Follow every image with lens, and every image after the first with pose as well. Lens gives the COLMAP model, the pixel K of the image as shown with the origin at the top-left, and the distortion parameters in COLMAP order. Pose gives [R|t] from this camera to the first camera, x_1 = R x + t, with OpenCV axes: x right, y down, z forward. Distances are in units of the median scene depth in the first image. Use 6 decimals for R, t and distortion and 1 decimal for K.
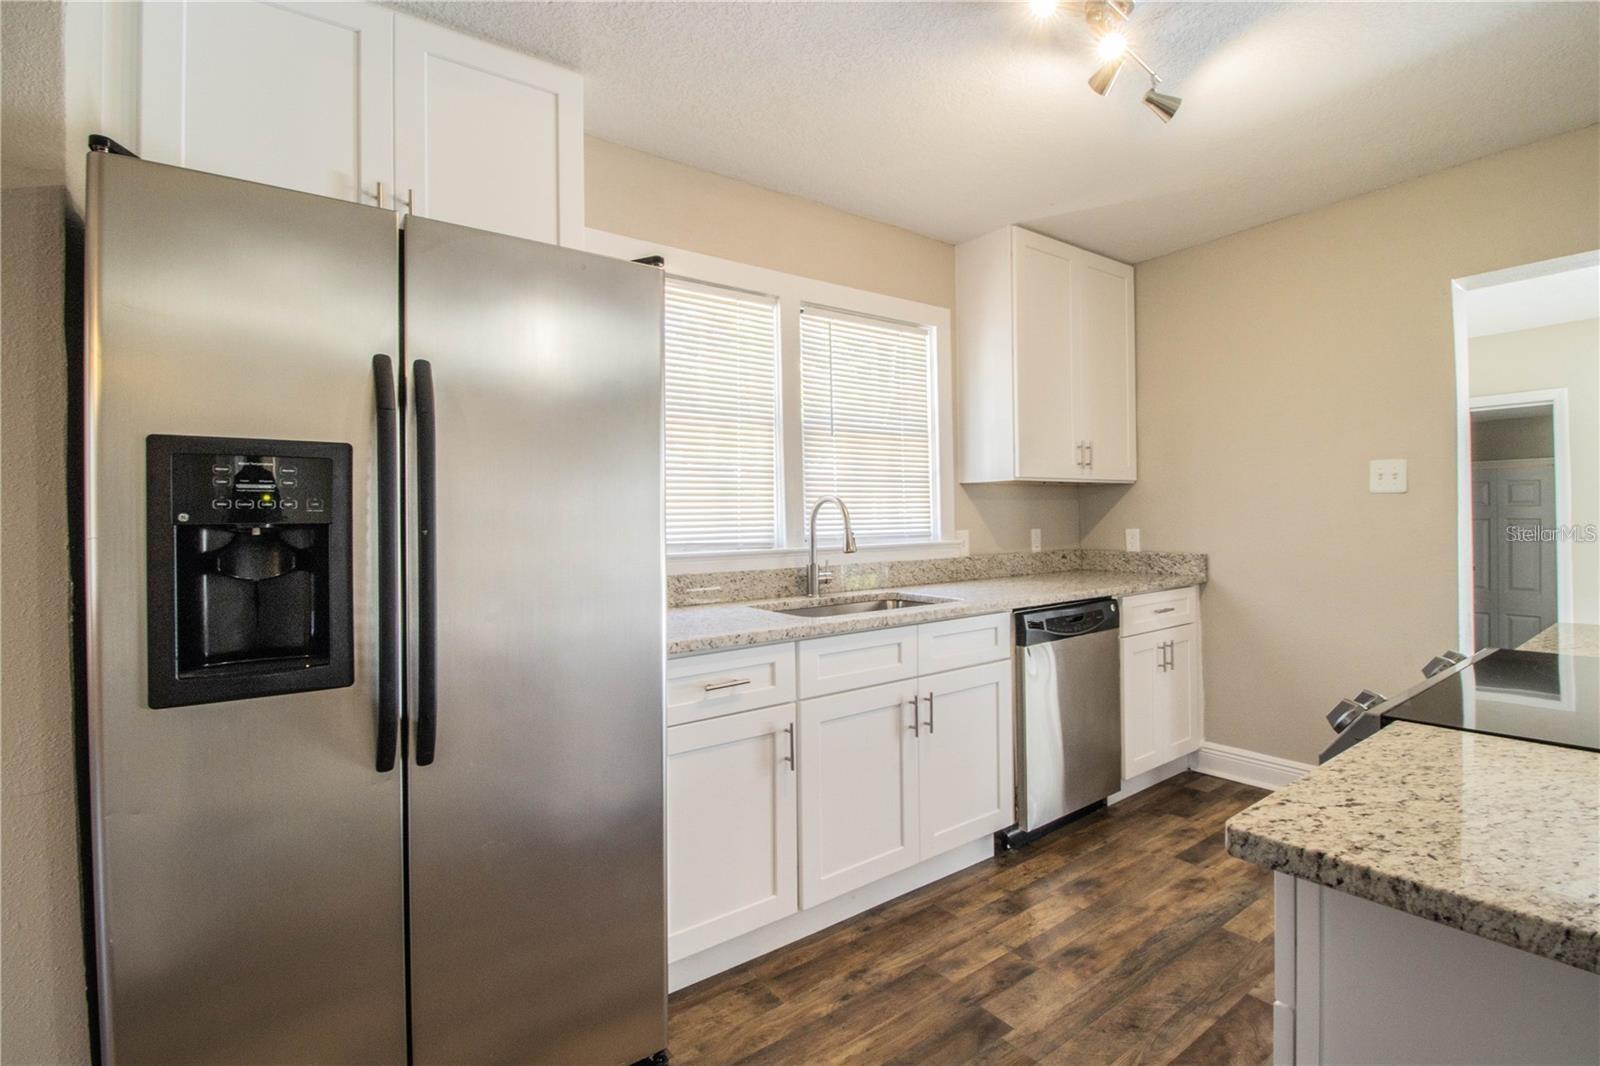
lens RADIAL K [[738.1, 0, 808.4], [0, 738.1, 517.0], [0, 0, 1]] dist [-0.003410, -0.010511]
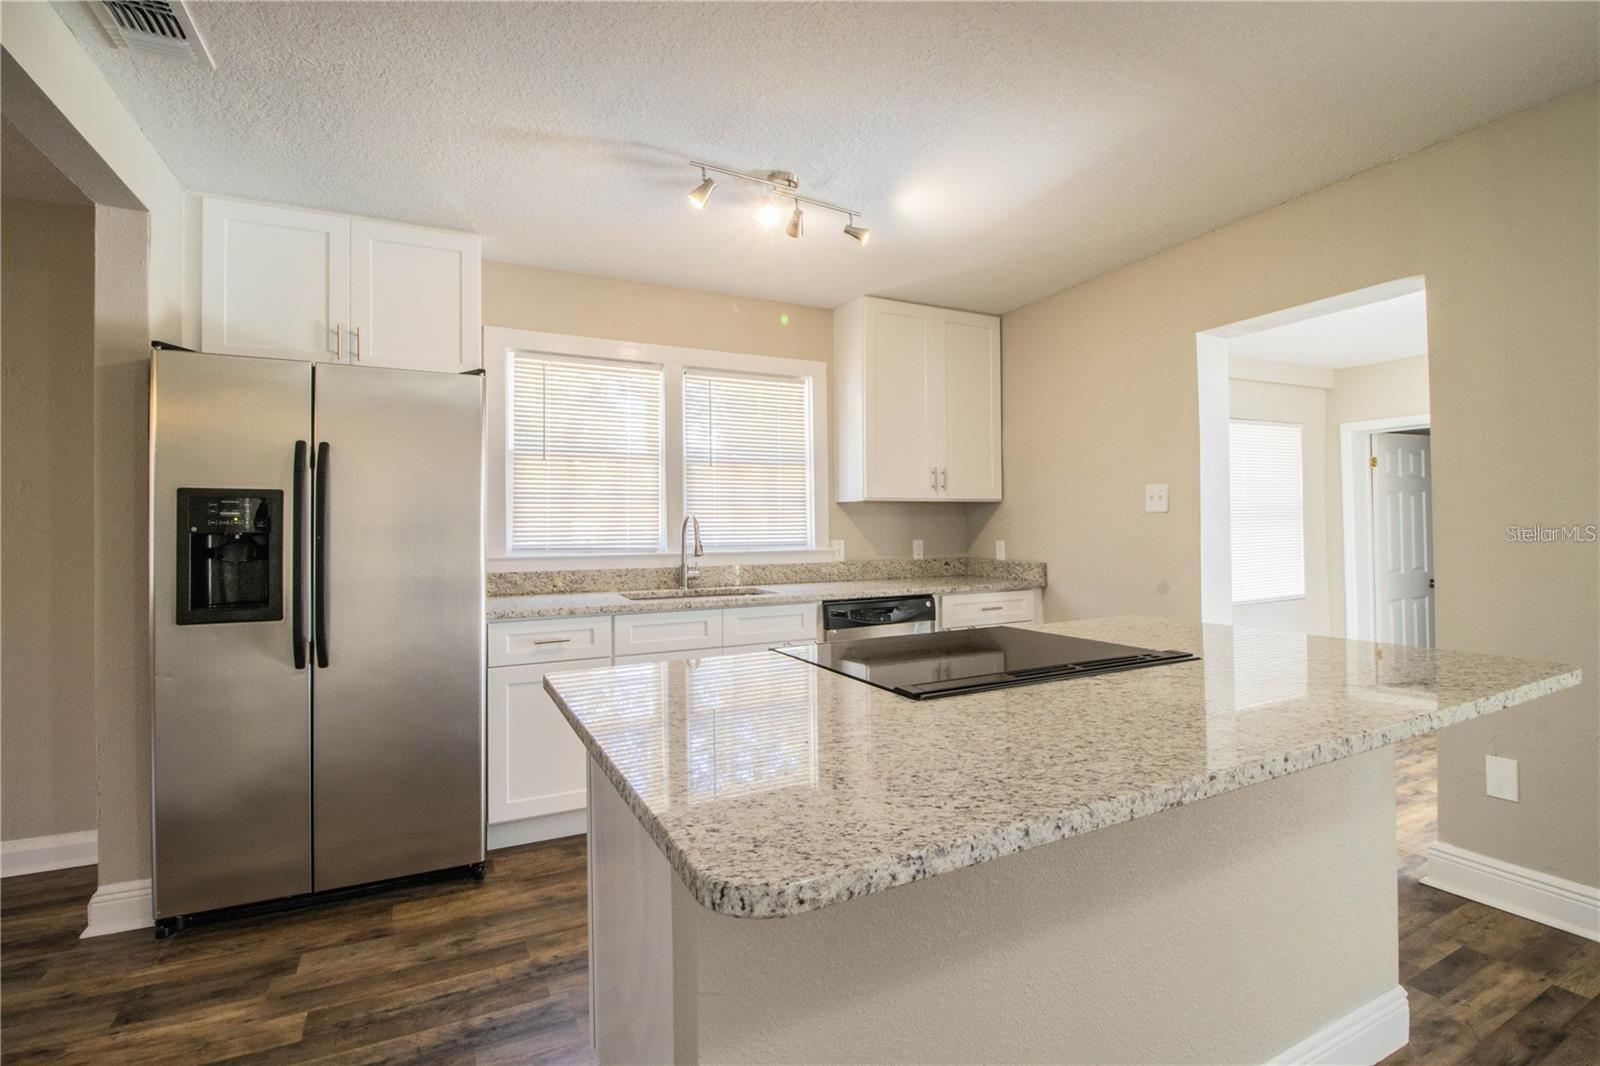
lens RADIAL K [[738.1, 0, 810.4], [0, 738.1, 519.9], [0, 0, 1]] dist [-0.003410, -0.010511]
pose [[0.986196, 0.004727, -0.165515, 0.492276], [-0.006107, 0.999951, -0.007834, -0.008592], [0.165470, 0.008736, 0.986176, -0.298988]]
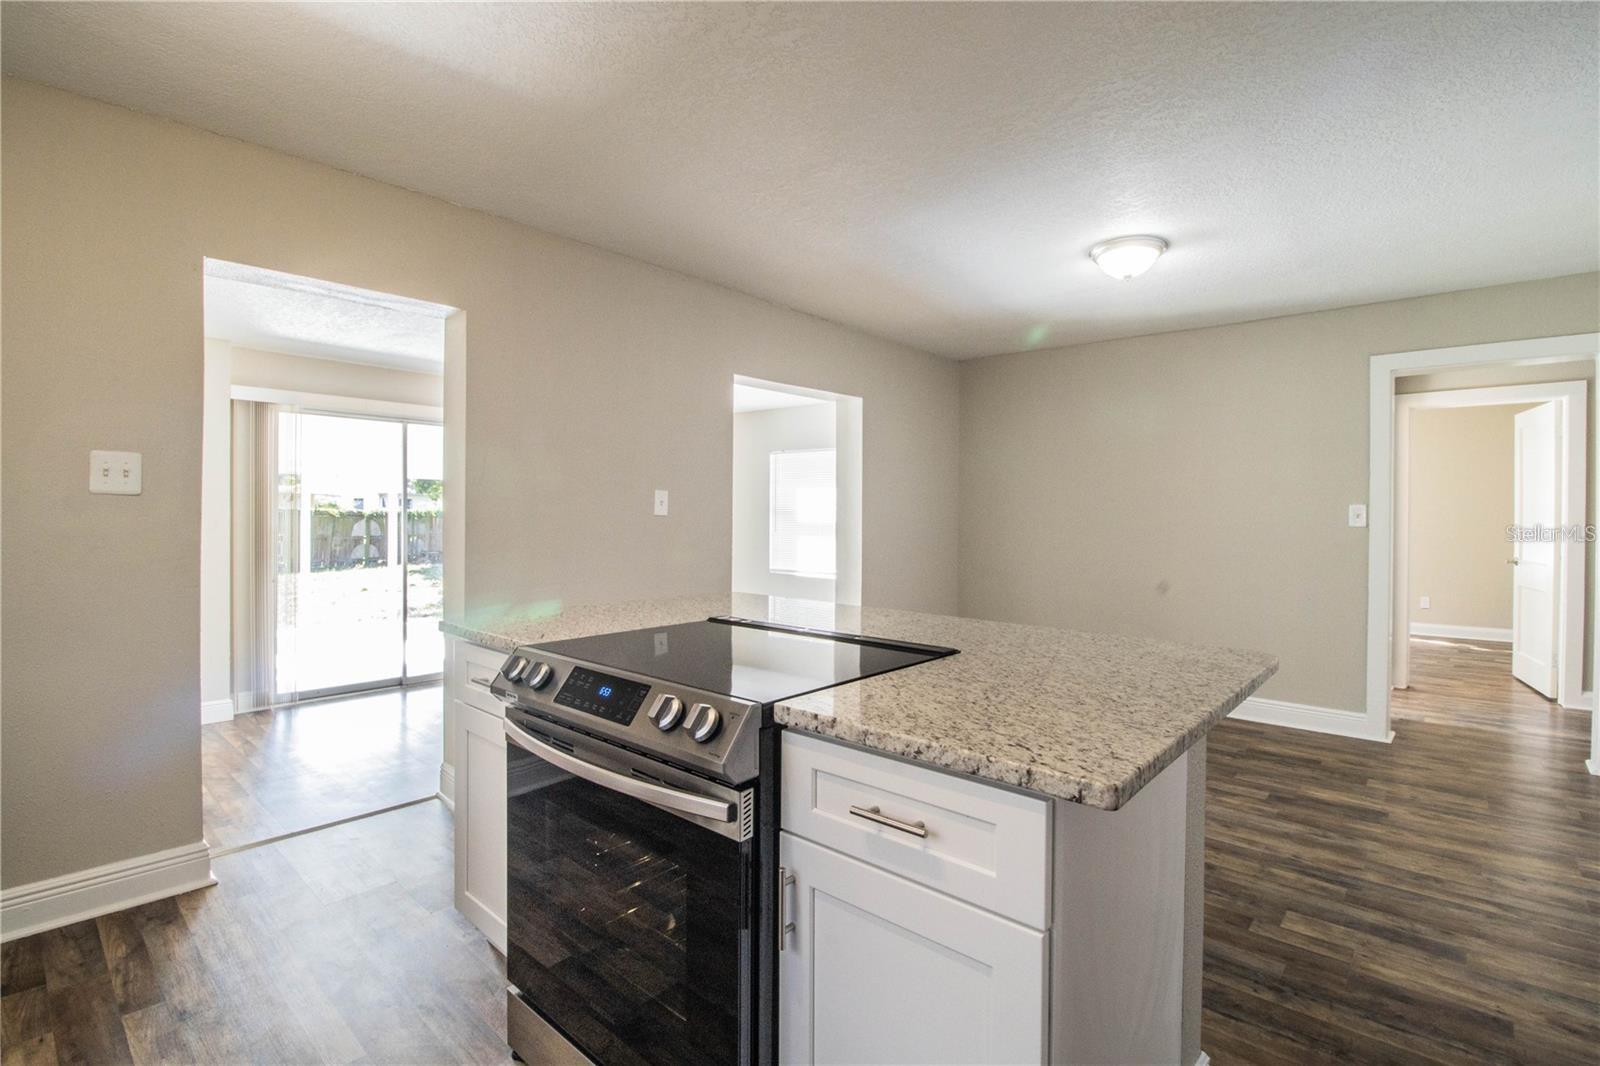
lens RADIAL K [[738.1, 0, 809.7], [0, 738.1, 517.9], [0, 0, 1]] dist [-0.003410, -0.010511]
pose [[-0.207267, 0.014356, 0.978179, -0.139878], [-0.003192, 0.999877, -0.015350, 0.002462], [-0.978279, -0.006304, -0.207196, 0.493042]]
